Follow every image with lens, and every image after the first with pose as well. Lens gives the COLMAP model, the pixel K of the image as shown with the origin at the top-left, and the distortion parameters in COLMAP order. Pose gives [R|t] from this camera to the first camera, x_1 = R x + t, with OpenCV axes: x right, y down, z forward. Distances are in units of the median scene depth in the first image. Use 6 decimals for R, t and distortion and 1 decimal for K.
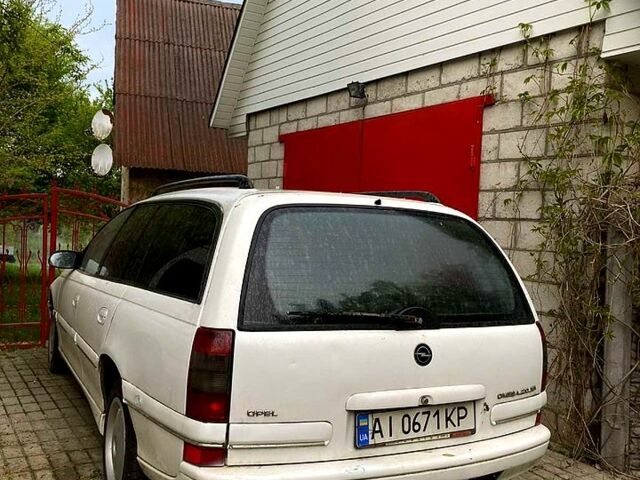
lens RADIAL K [[613.2, 0, 320.0], [0, 613.2, 241.1], [0, 0, 1]] dist [0.019174, 0.000000]
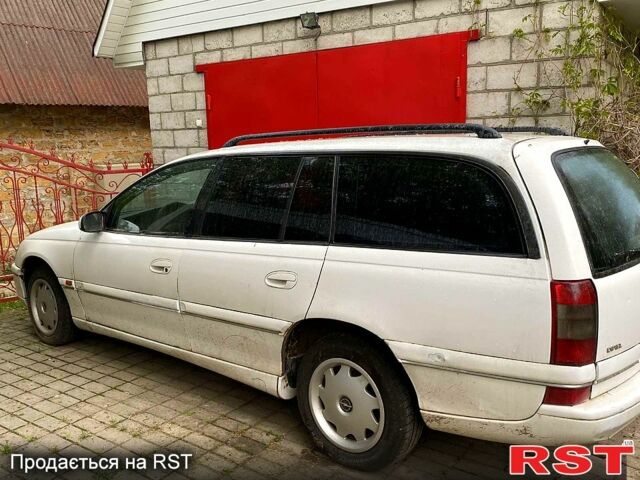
lens RADIAL K [[559.8, 0, 321.2], [0, 559.8, 239.5], [0, 0, 1]] dist [0.000126, -0.011289]
pose [[0.919469, -0.131014, 0.370691, -0.355419], [0.074614, 0.983858, 0.162654, -0.044269], [-0.386017, -0.121897, 0.914403, 0.115861]]
